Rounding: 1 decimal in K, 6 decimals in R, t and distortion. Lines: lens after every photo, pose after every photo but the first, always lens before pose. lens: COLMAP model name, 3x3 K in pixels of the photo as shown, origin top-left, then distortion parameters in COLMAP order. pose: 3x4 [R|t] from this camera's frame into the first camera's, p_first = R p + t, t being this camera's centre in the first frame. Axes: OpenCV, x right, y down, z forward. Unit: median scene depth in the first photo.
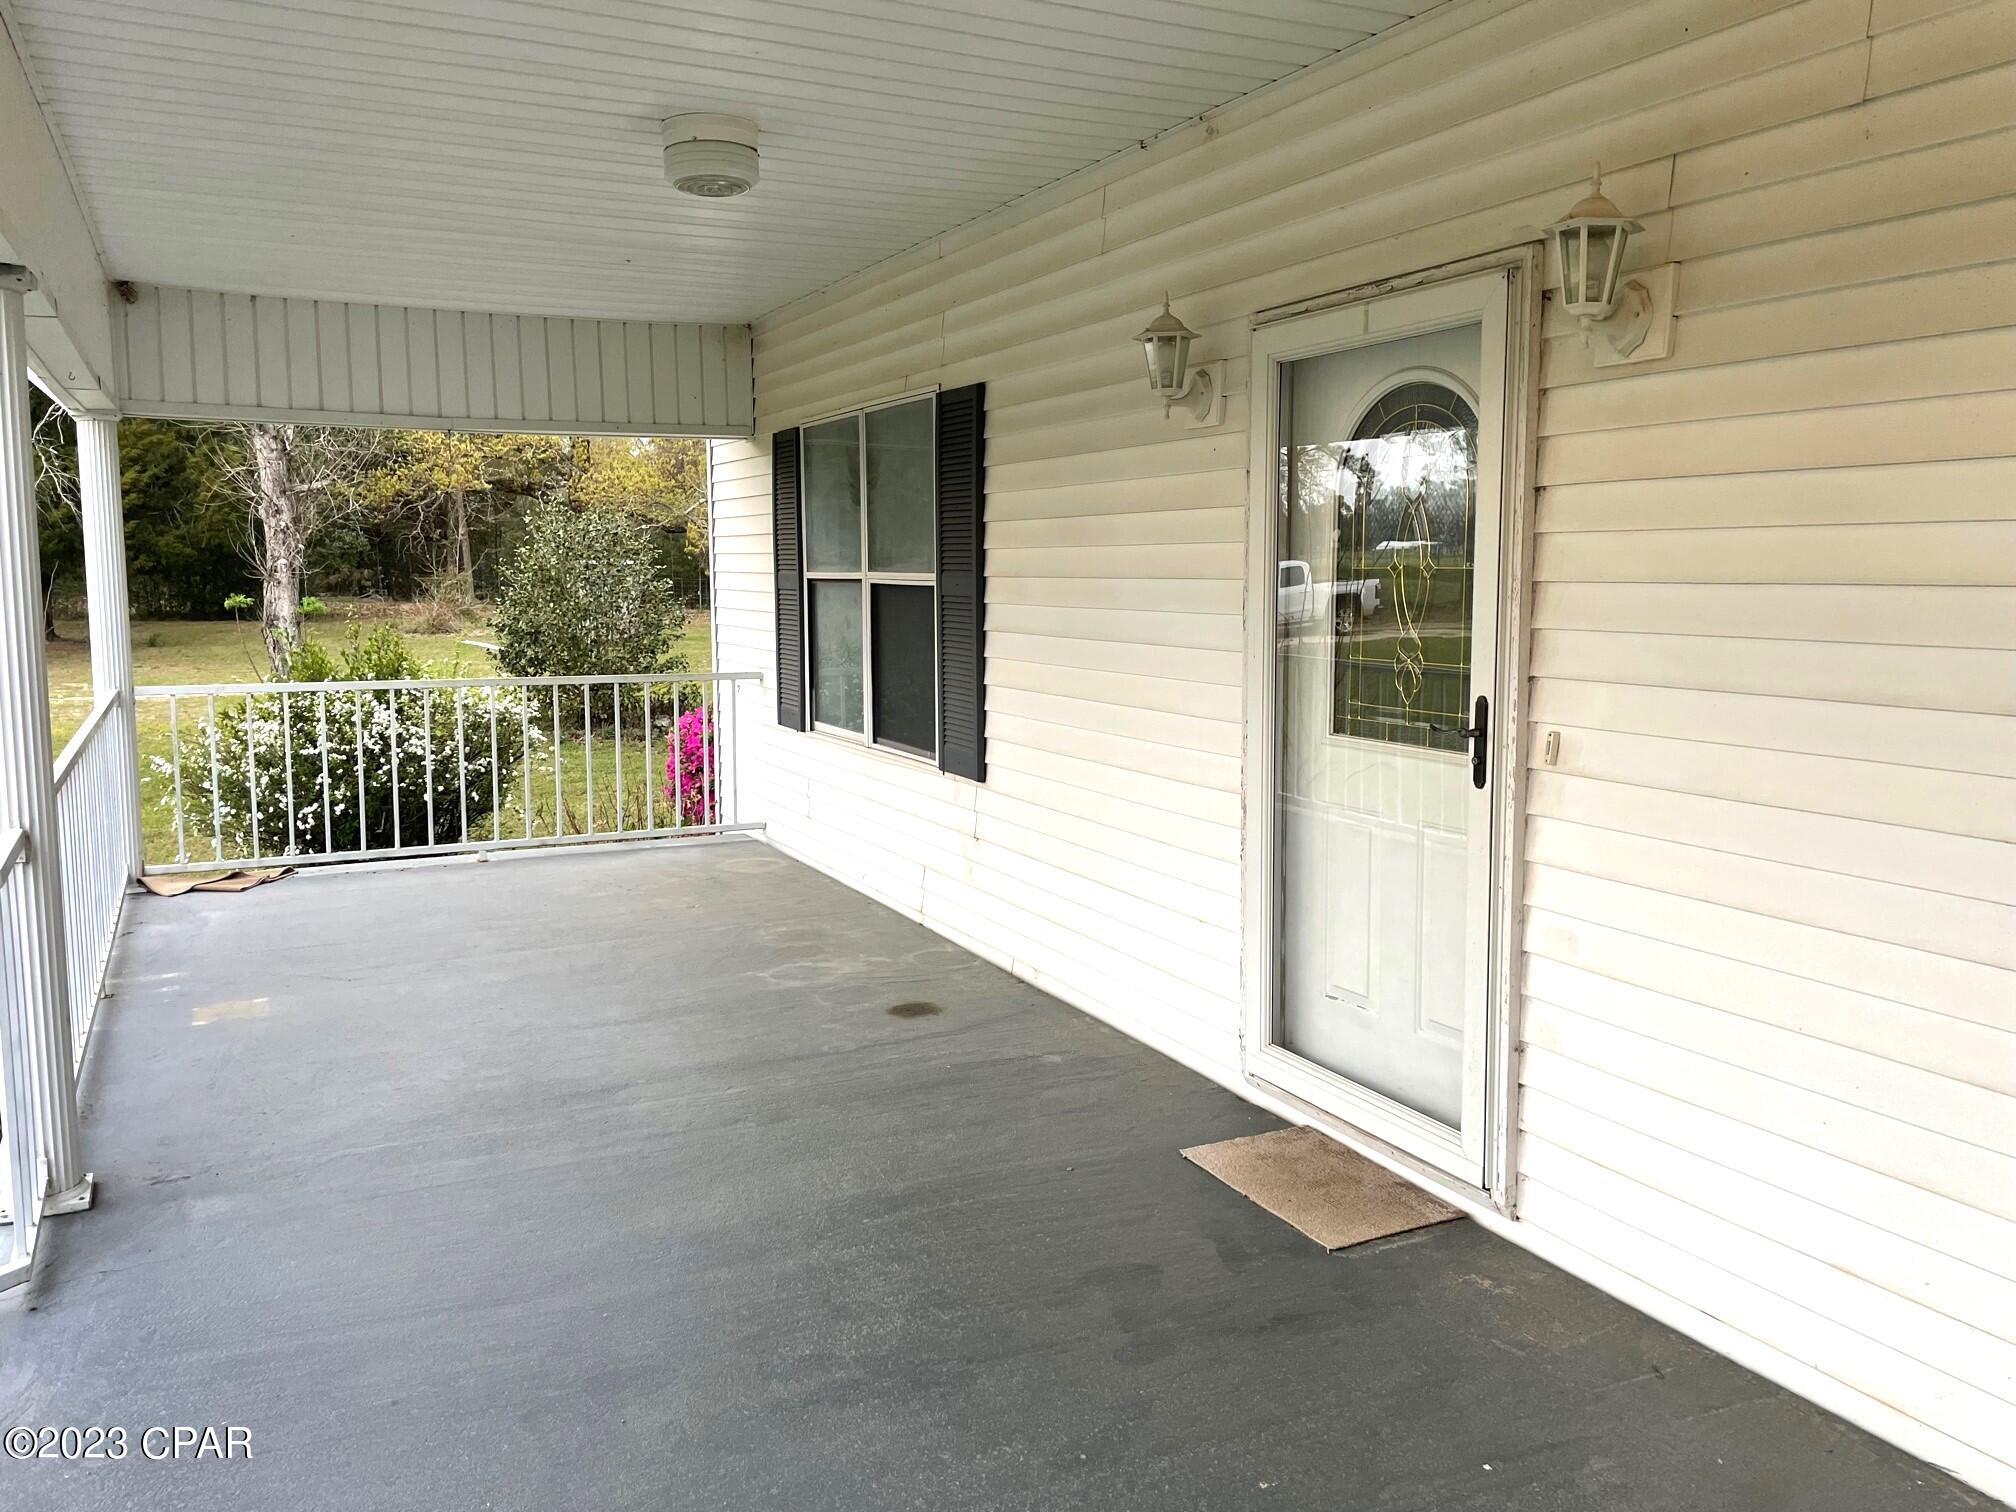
lens RADIAL K [[1557.2, 0, 1014.1], [0, 1557.2, 745.8], [0, 0, 1]] dist [0.056681, -0.006704]
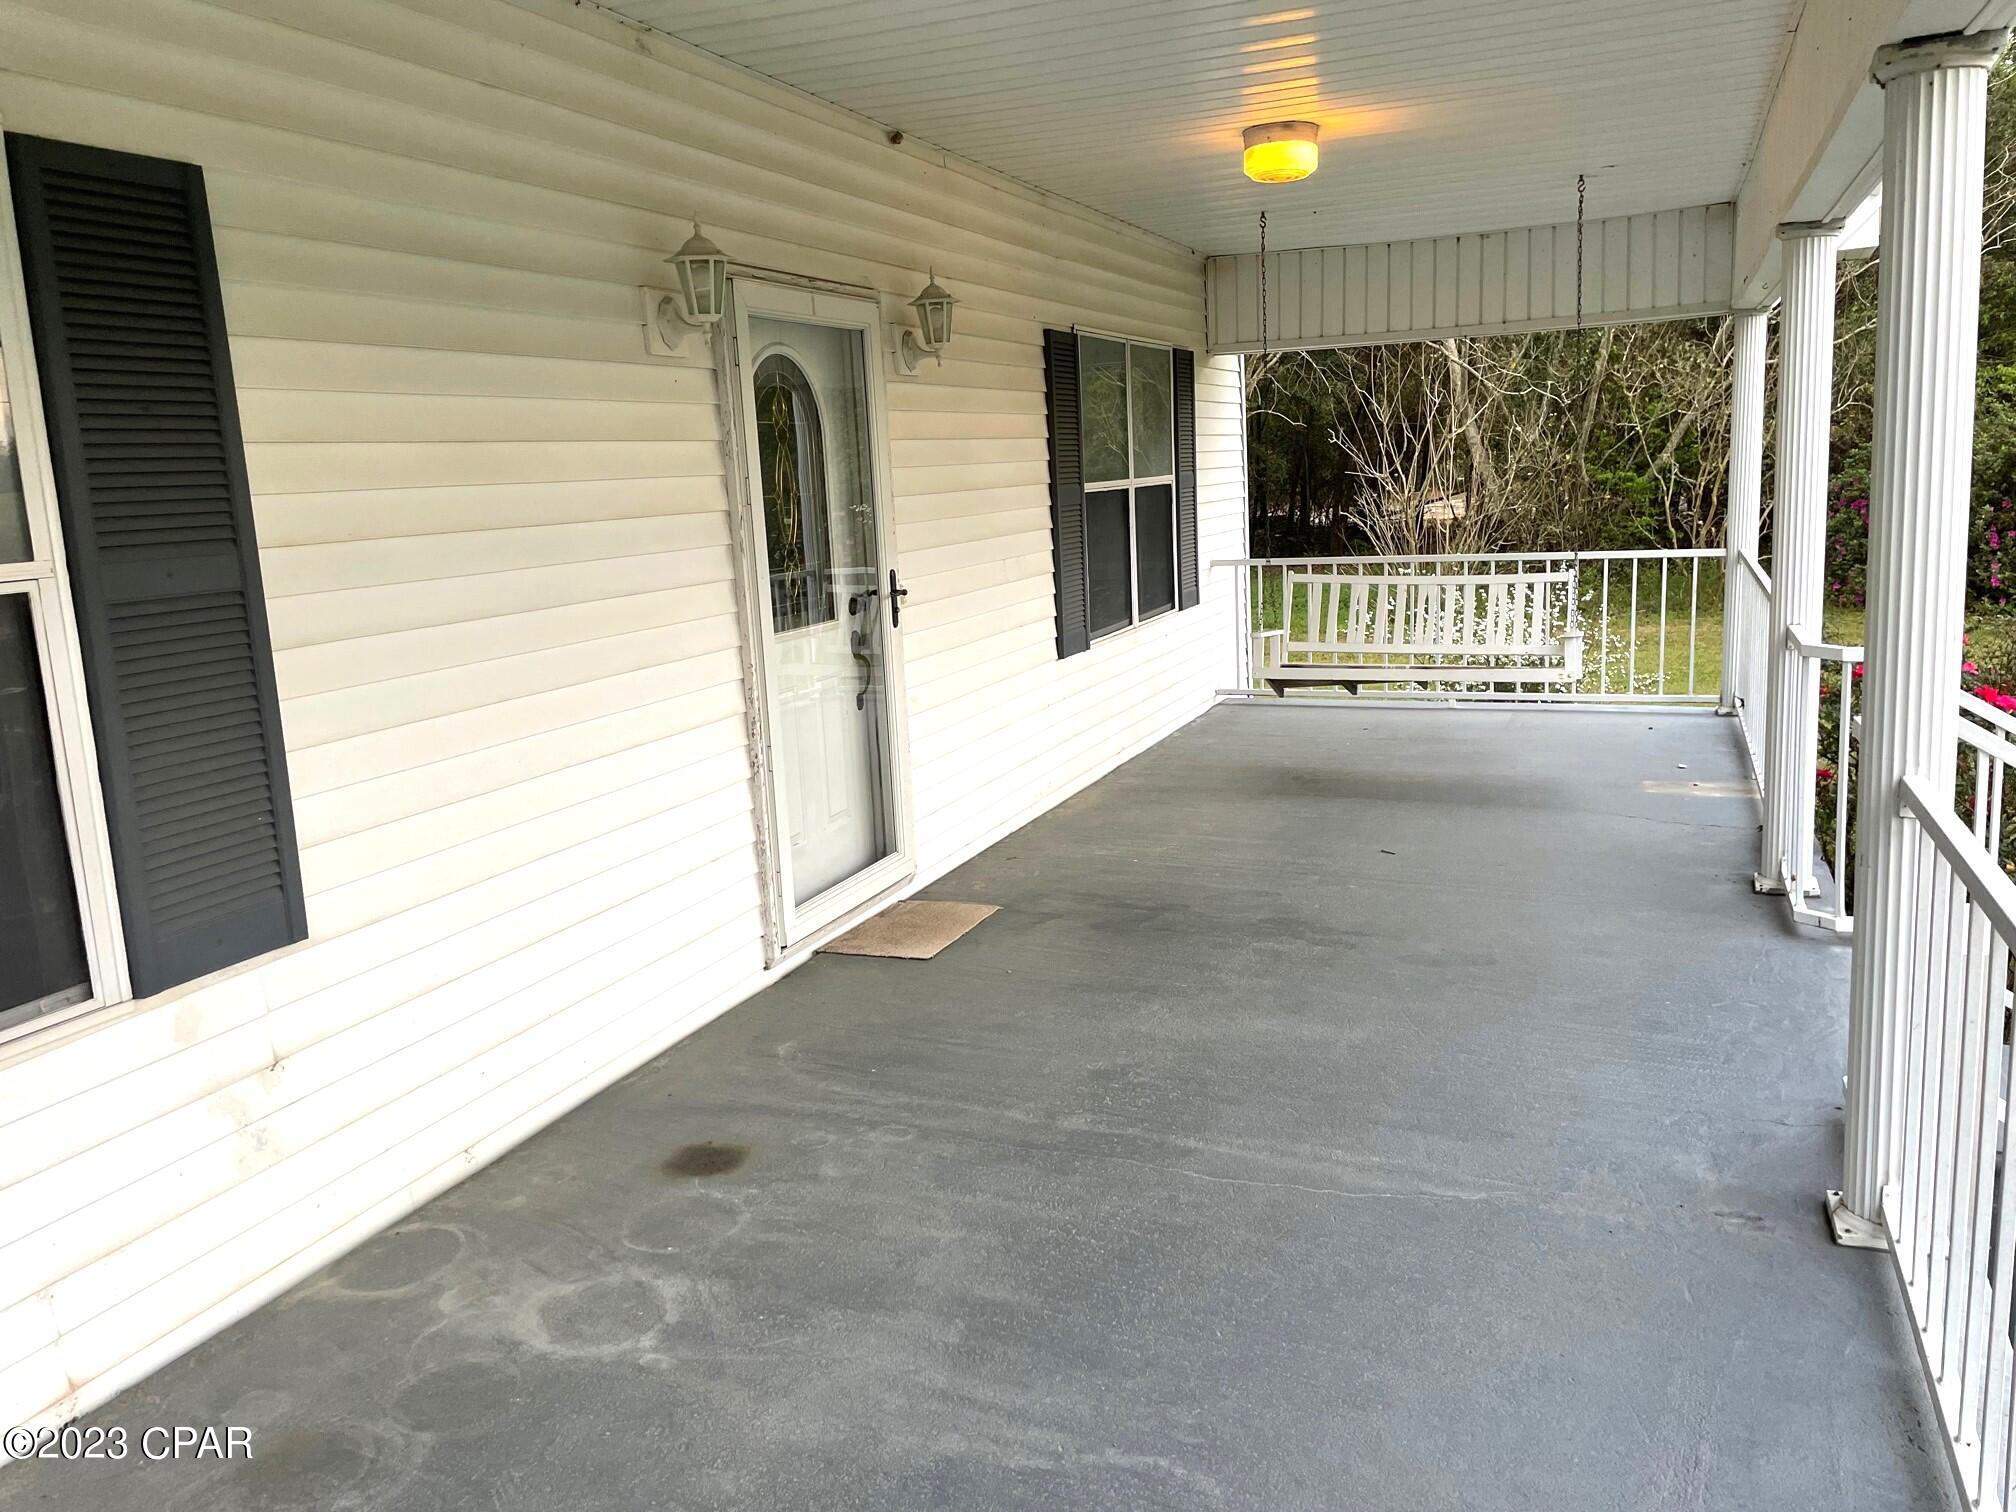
lens RADIAL K [[1557.2, 0, 1011.6], [0, 1557.2, 753.5], [0, 0, 1]] dist [0.056681, -0.006704]
pose [[-0.665741, -0.095231, 0.740081, -0.809859], [0.144979, 0.956413, 0.253484, -0.195141], [-0.731963, 0.276051, -0.622917, 1.610720]]
